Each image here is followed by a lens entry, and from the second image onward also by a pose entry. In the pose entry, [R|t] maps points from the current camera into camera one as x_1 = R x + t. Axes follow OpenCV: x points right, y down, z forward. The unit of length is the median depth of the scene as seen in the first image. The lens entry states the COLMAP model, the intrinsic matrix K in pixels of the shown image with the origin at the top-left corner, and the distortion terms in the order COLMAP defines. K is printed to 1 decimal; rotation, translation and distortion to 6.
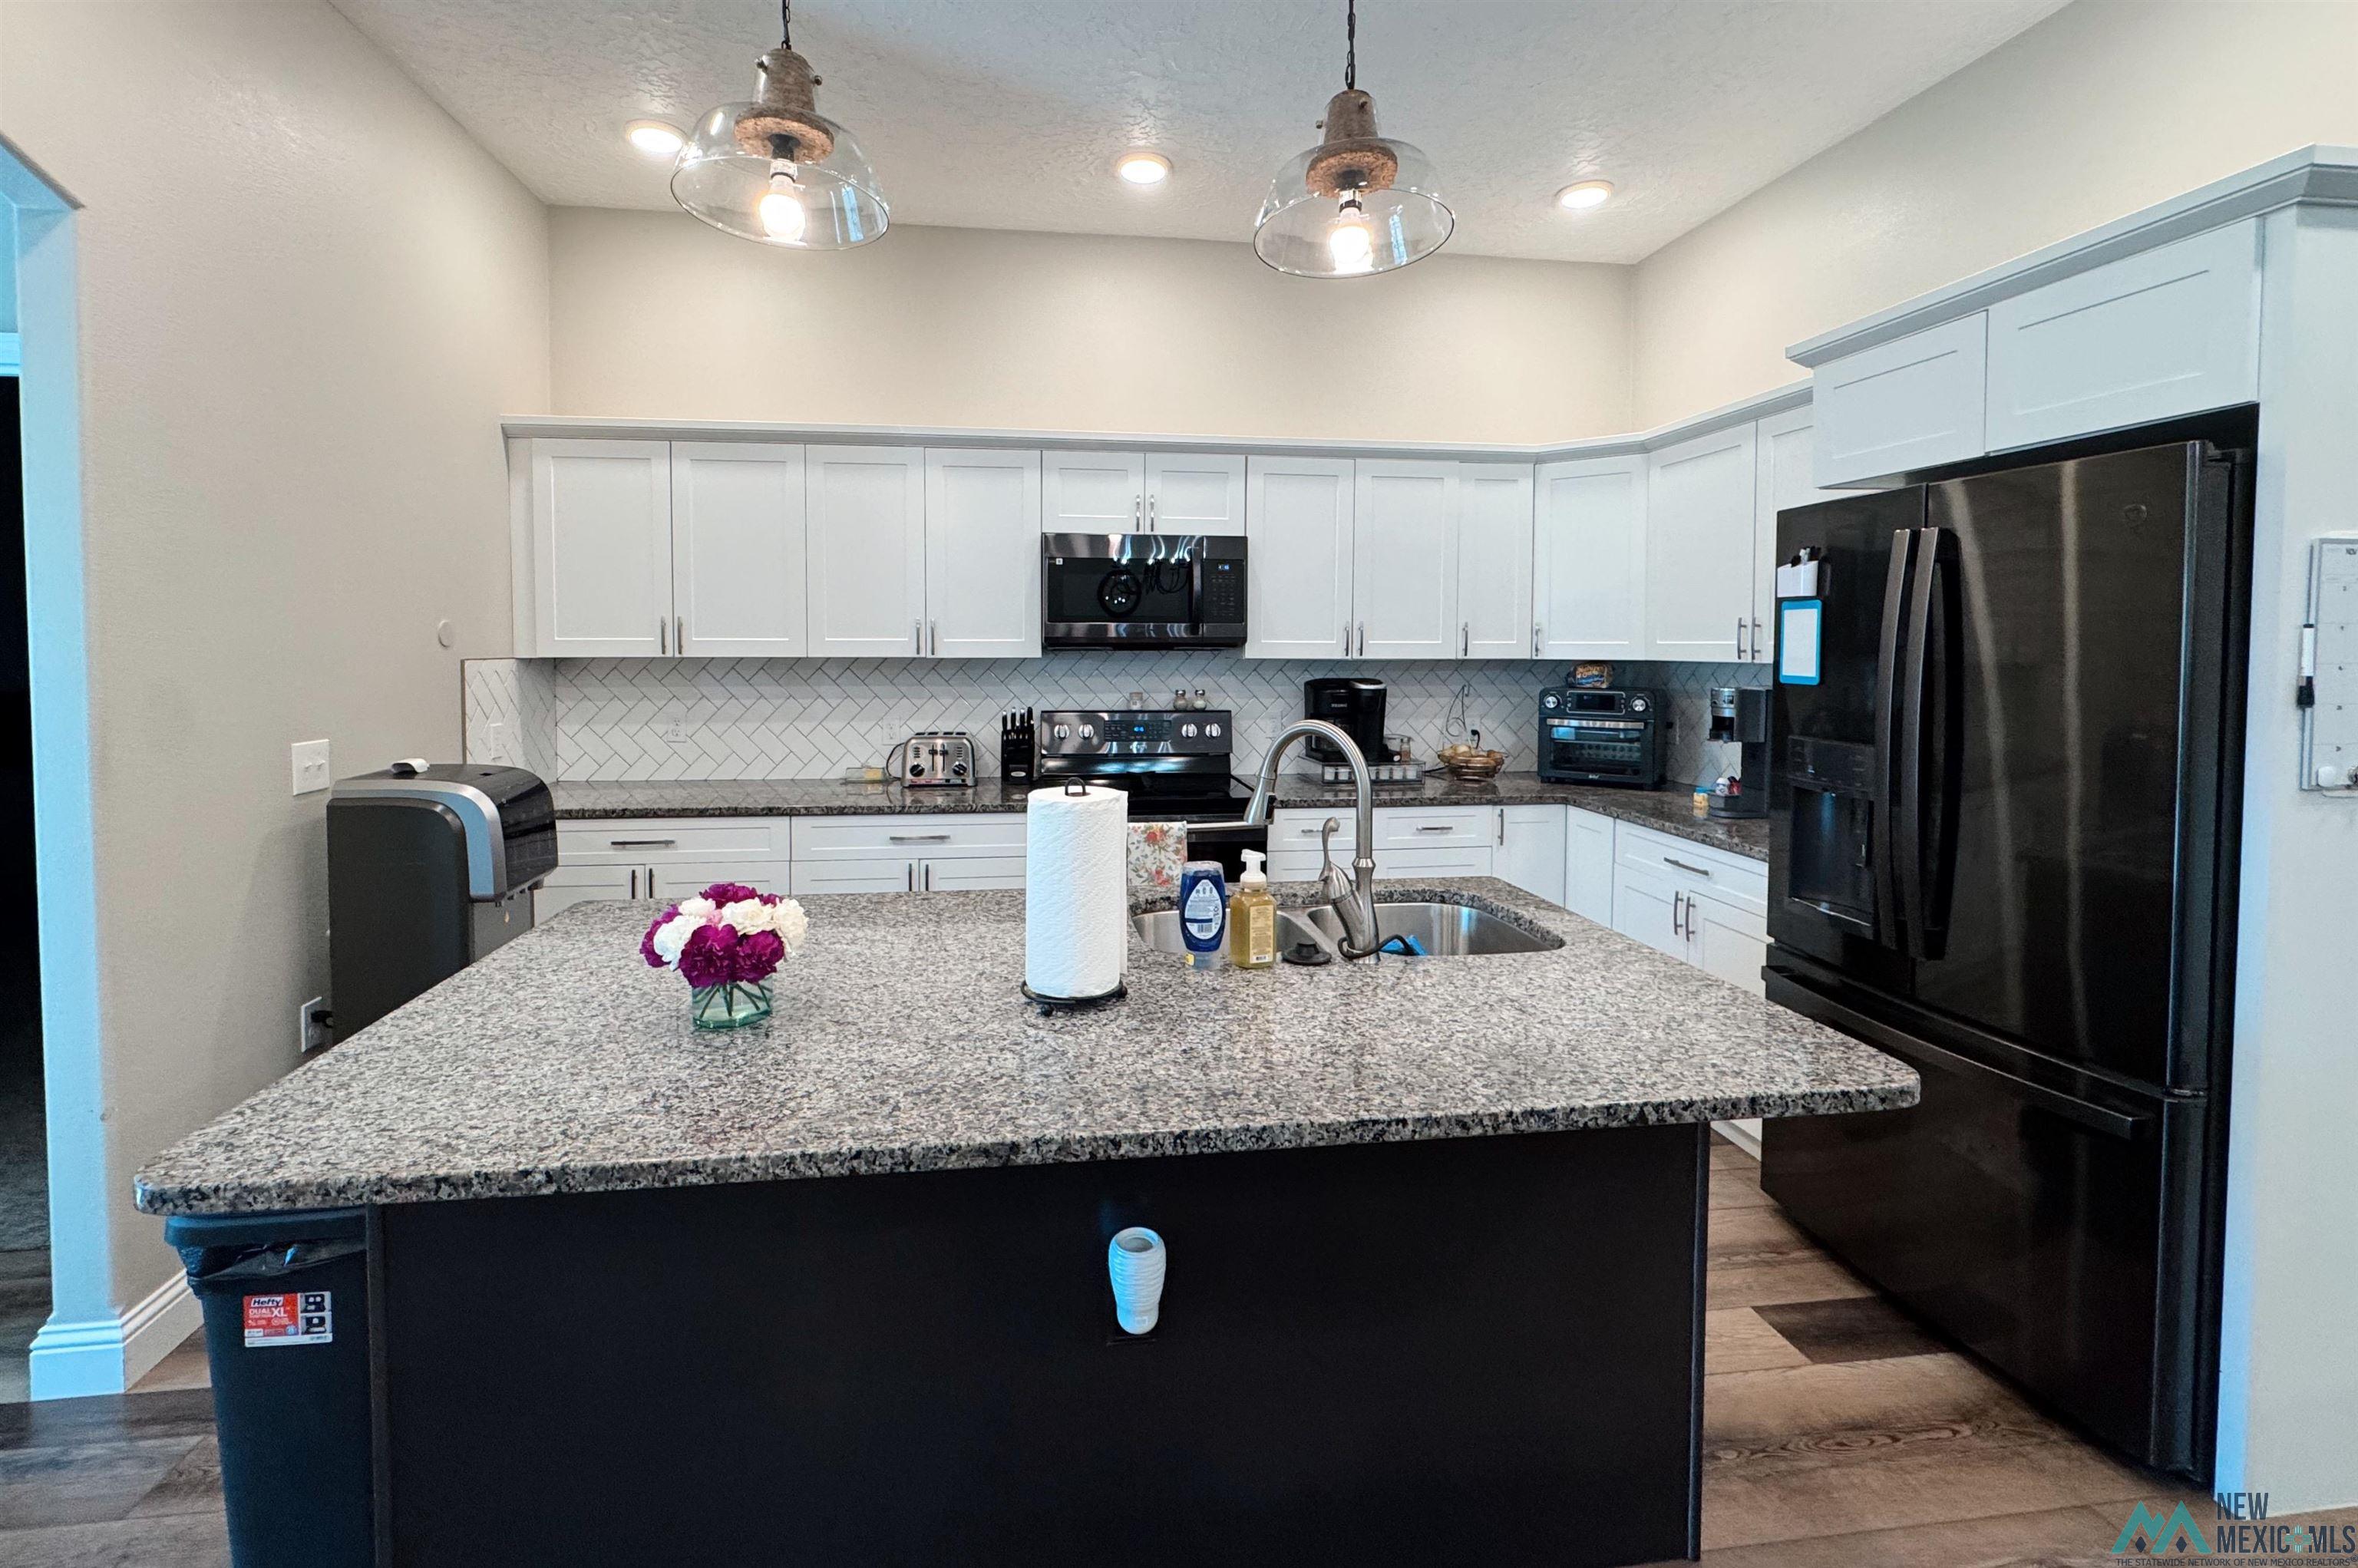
lens RADIAL K [[1013.3, 0, 1129.9], [0, 1013.3, 683.4], [0, 0, 1]] dist [-0.000178, -0.001401]
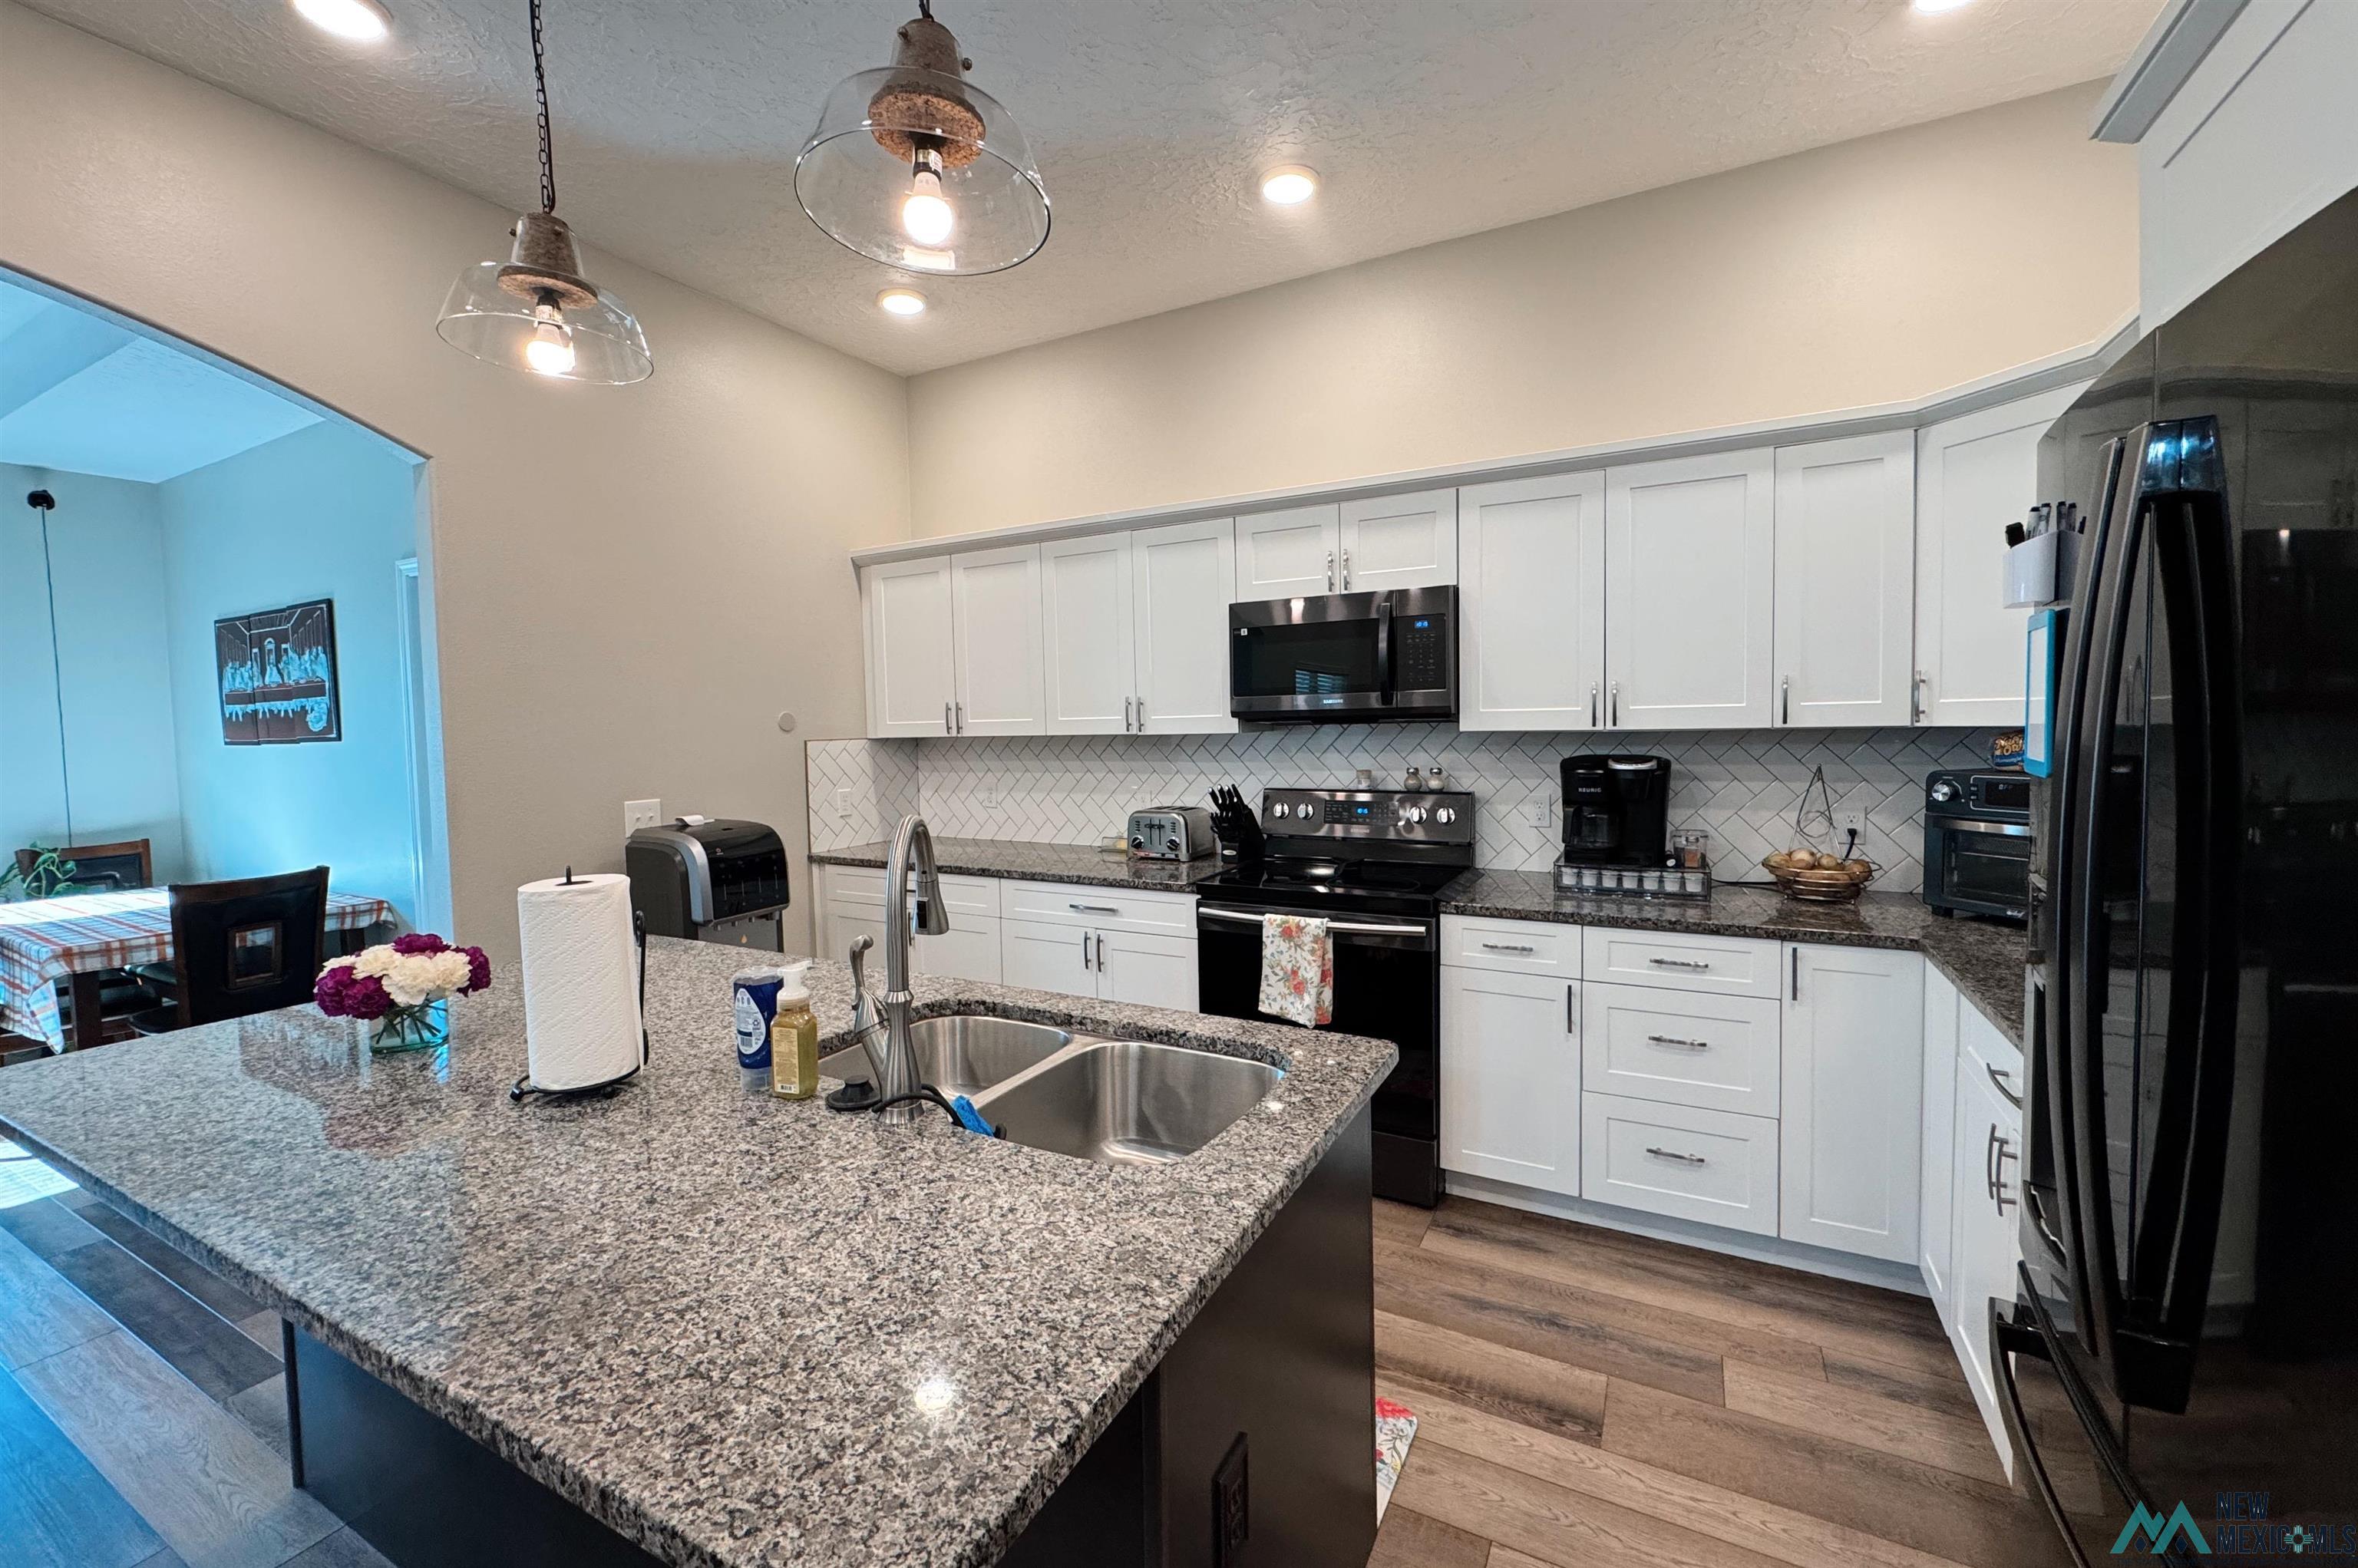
lens RADIAL K [[939.3, 0, 1182.8], [0, 939.3, 770.3], [0, 0, 1]] dist [-0.002284, -0.000150]
pose [[0.819346, 0.011271, -0.573189, 0.390774], [-0.001706, 0.999850, 0.017223, -0.005759], [0.573297, -0.013134, 0.819242, 0.246459]]
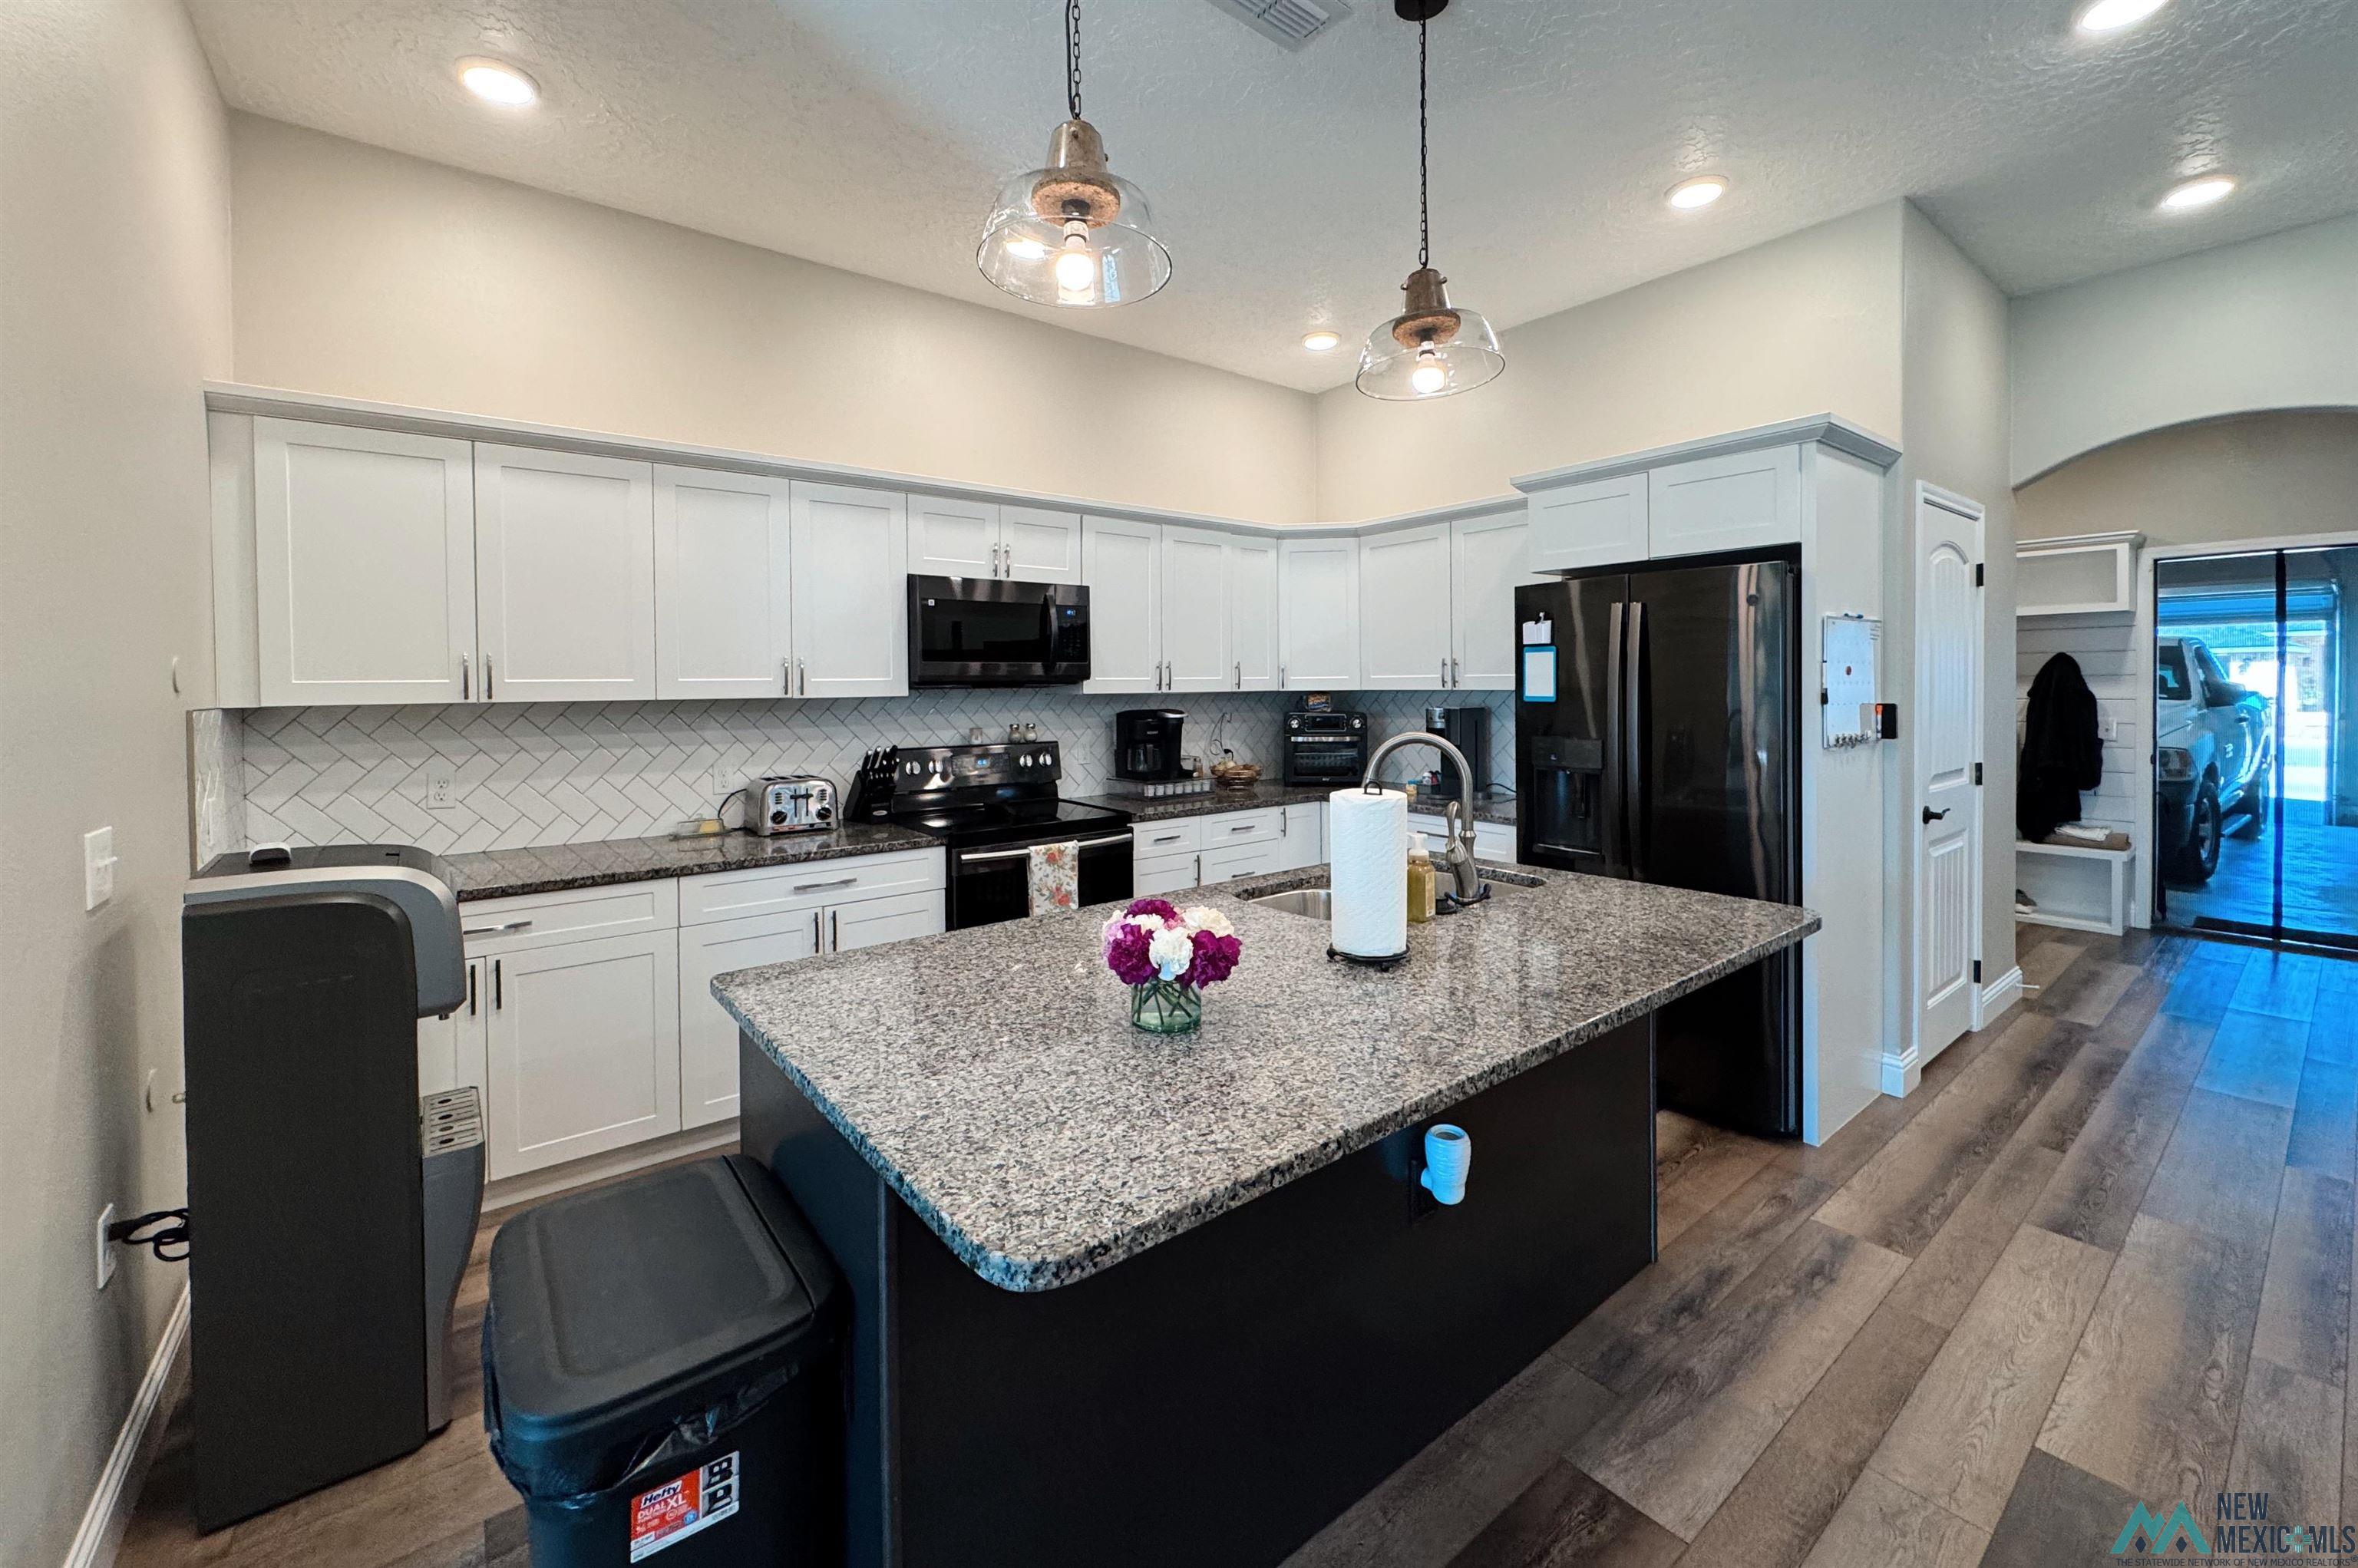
lens RADIAL K [[939.3, 0, 1185.4], [0, 939.3, 699.8], [0, 0, 1]] dist [-0.002284, -0.000150]
pose [[0.855202, -0.019556, 0.517925, -0.348017], [0.031862, 0.999382, -0.014877, 0.001293], [-0.517314, 0.029225, 0.855297, 0.050810]]
